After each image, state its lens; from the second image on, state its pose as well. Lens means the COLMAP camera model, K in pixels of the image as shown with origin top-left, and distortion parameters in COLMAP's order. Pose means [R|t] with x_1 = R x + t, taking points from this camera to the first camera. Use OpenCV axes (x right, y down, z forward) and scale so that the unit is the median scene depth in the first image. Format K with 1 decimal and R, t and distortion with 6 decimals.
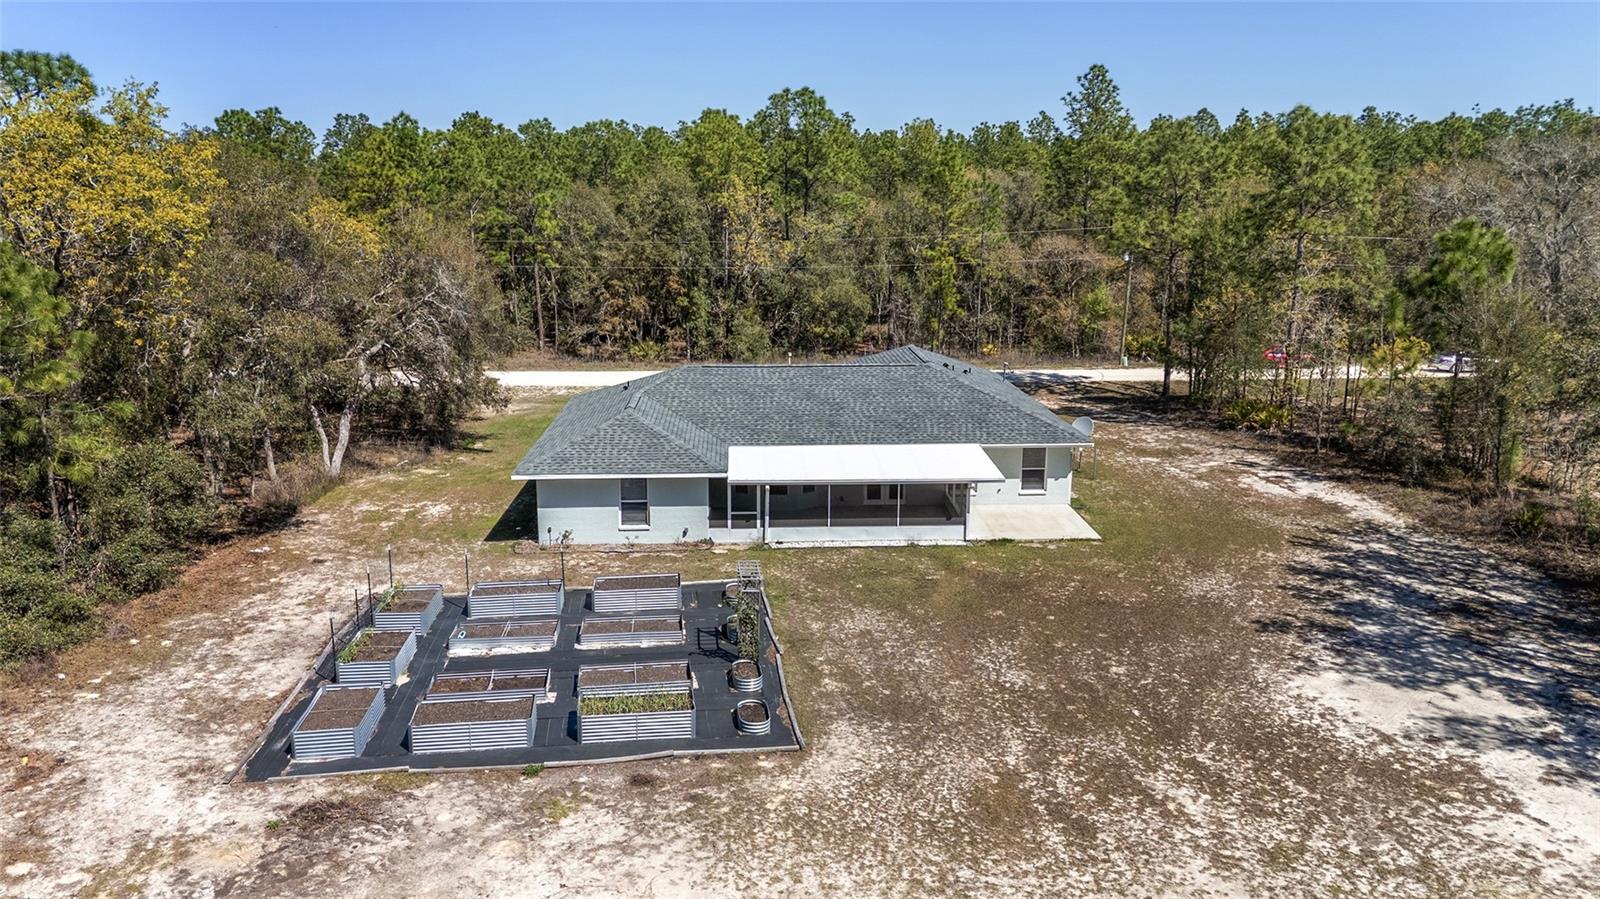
lens RADIAL K [[1189.5, 0, 800.0], [0, 1189.5, 449.5], [0, 0, 1]] dist [0.057963, -0.075540]
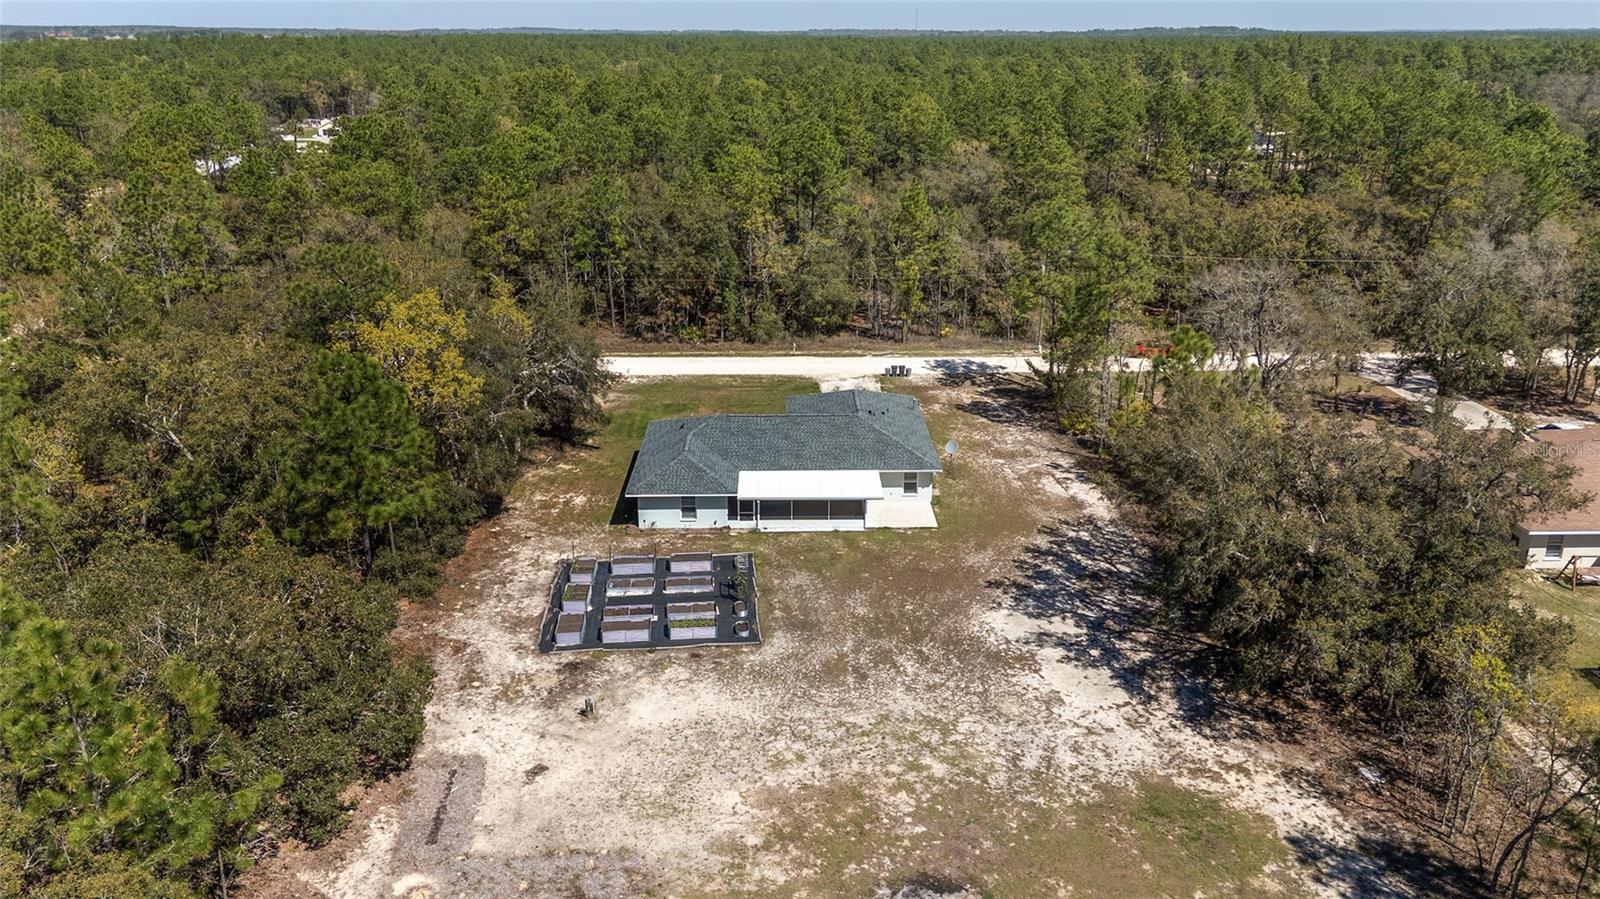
lens RADIAL K [[1189.5, 0, 800.0], [0, 1189.5, 449.5], [0, 0, 1]] dist [0.057963, -0.075540]
pose [[0.999372, 0.010468, -0.033864, 0.113975], [-0.006324, 0.992724, 0.120244, -0.309526], [0.034877, -0.119955, 0.992167, -0.969551]]
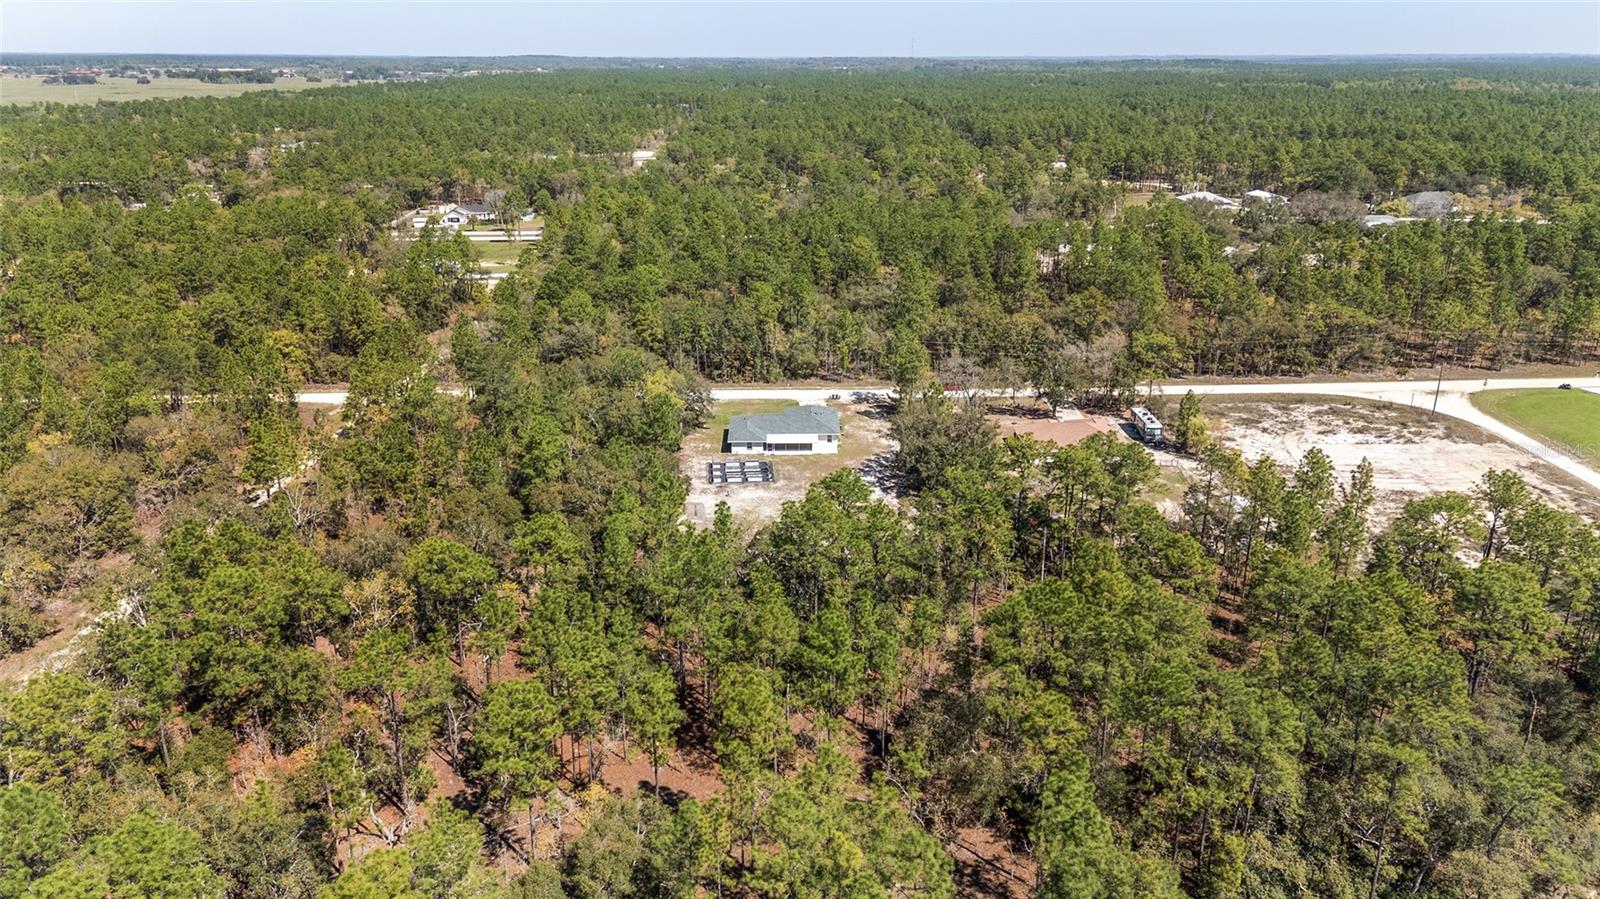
lens RADIAL K [[1189.5, 0, 800.0], [0, 1189.5, 449.5], [0, 0, 1]] dist [0.057963, -0.075540]
pose [[0.999387, 0.010323, -0.033451, 0.301615], [-0.006763, 0.994467, 0.104835, -0.567474], [0.034349, -0.104545, 0.993927, -4.869681]]
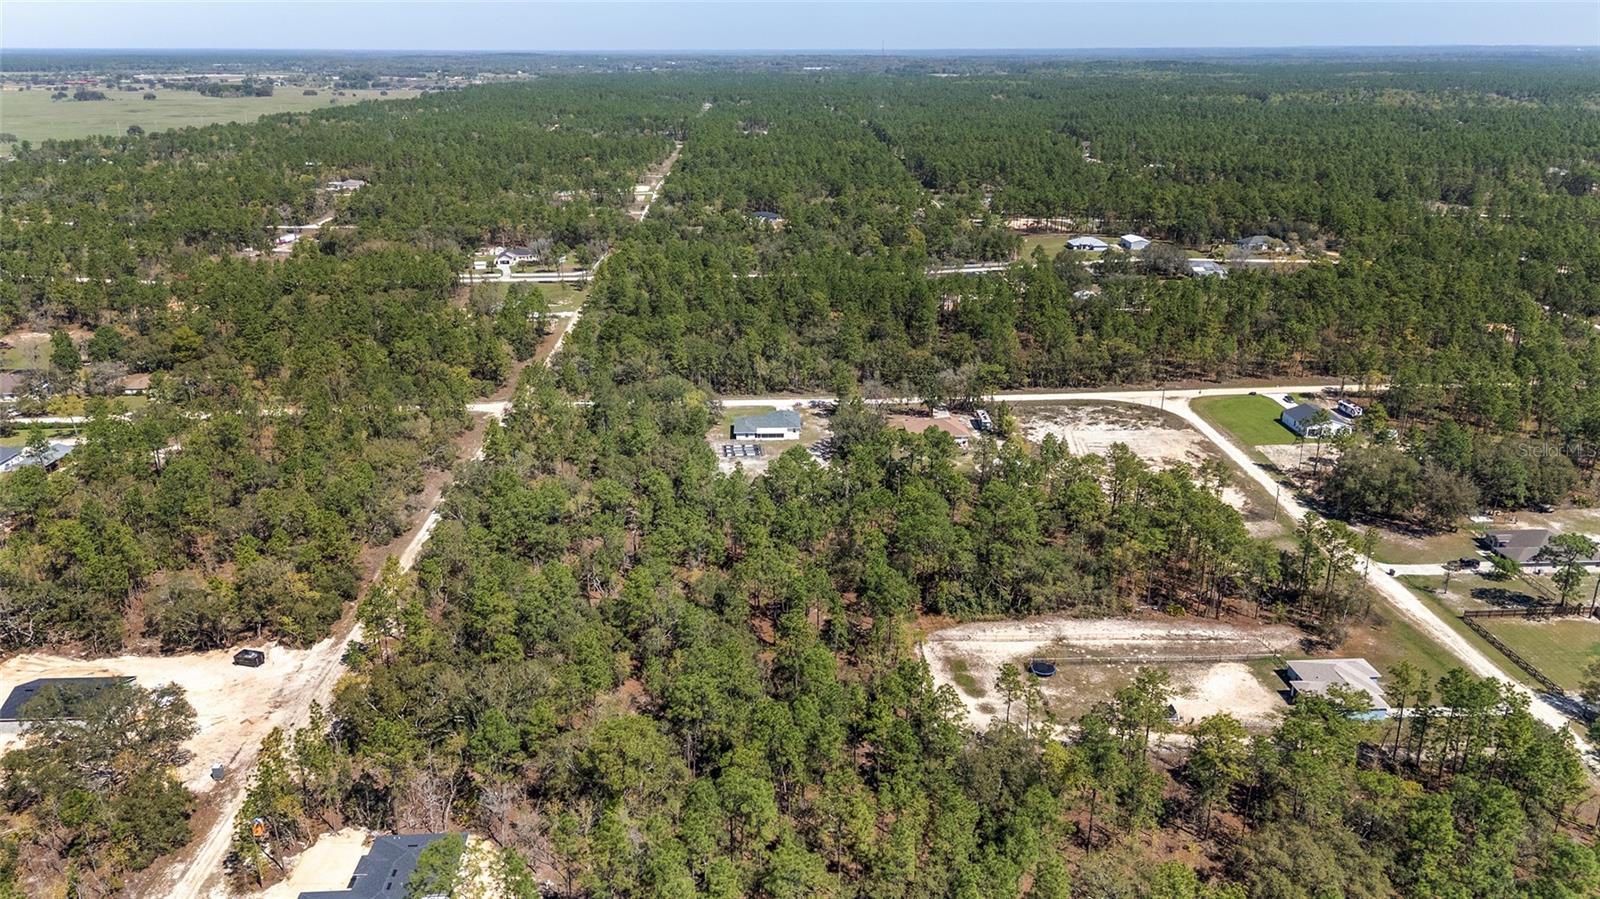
lens RADIAL K [[1189.5, 0, 800.0], [0, 1189.5, 449.5], [0, 0, 1]] dist [0.057963, -0.075540]
pose [[0.999882, 0.000460, -0.015352, 0.456539], [0.001254, 0.993773, 0.111420, -0.965649], [0.015307, -0.111426, 0.993655, -9.031506]]
